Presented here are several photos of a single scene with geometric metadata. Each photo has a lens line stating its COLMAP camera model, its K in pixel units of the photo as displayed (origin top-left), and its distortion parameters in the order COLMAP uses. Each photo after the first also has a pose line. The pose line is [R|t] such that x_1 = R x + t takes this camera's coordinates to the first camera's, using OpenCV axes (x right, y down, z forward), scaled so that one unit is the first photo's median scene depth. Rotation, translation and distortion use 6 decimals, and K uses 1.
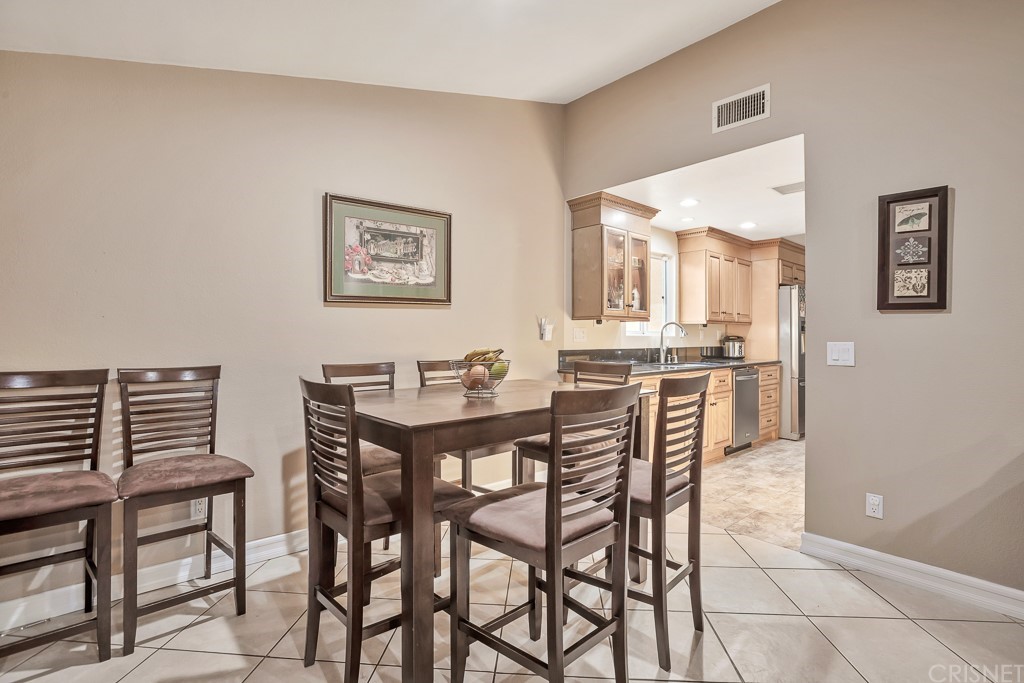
lens RADIAL K [[473.4, 0, 512.5], [0, 473.4, 333.6], [0, 0, 1]] dist [-0.031723, 0.002846]
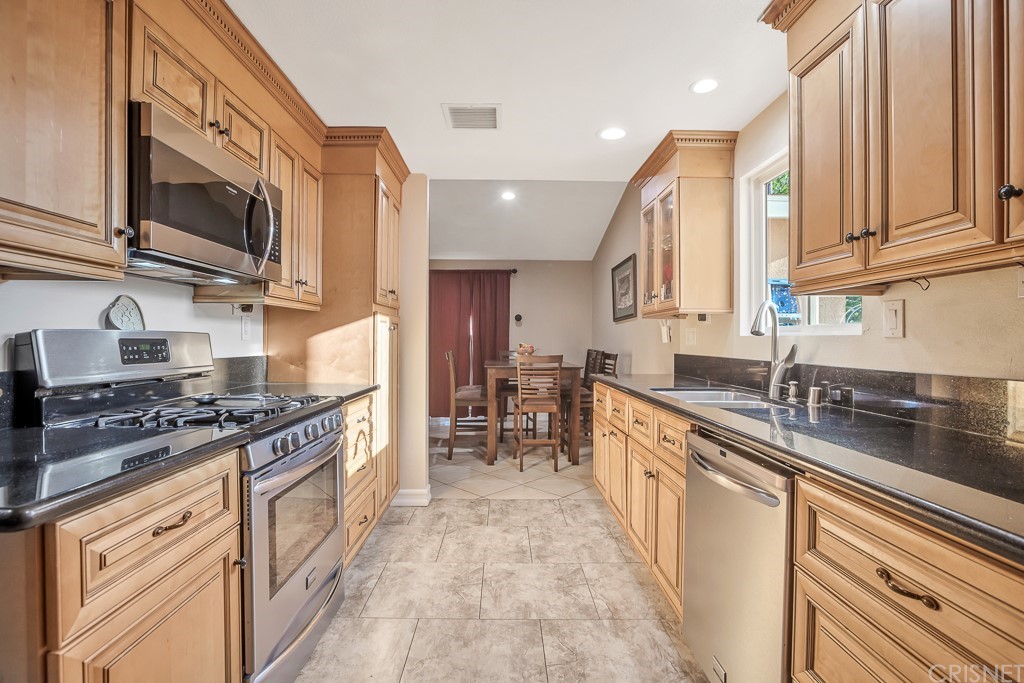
lens RADIAL K [[473.4, 0, 510.0], [0, 473.4, 346.5], [0, 0, 1]] dist [-0.031723, 0.002846]
pose [[-0.637903, -0.005220, -0.770099, 0.865553], [-0.016153, 0.999848, 0.006604, 0.018202], [0.769947, 0.016652, -0.637891, 1.161163]]
